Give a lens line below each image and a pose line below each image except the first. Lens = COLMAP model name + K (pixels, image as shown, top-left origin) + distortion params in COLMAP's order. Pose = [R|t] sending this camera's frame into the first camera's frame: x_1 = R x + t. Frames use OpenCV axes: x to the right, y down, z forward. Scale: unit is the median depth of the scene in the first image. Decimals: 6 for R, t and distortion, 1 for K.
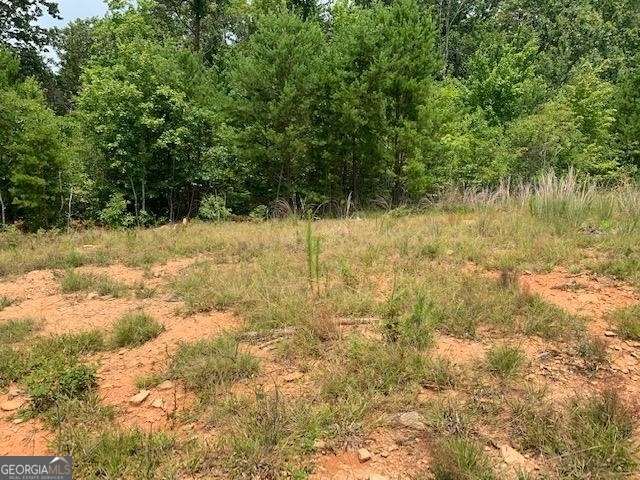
lens RADIAL K [[485.6, 0, 321.1], [0, 485.6, 240.7], [0, 0, 1]] dist [0.036719, -0.006688]
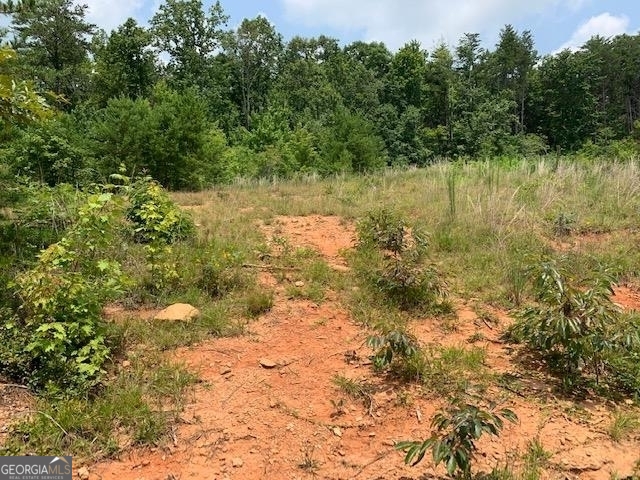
lens RADIAL K [[485.6, 0, 319.1], [0, 485.6, 239.8], [0, 0, 1]] dist [0.036719, -0.006688]
pose [[0.960766, -0.059515, 0.270899, 0.117314], [0.077308, 0.995462, -0.055481, 0.264117], [-0.266368, 0.074247, 0.961008, -1.061216]]
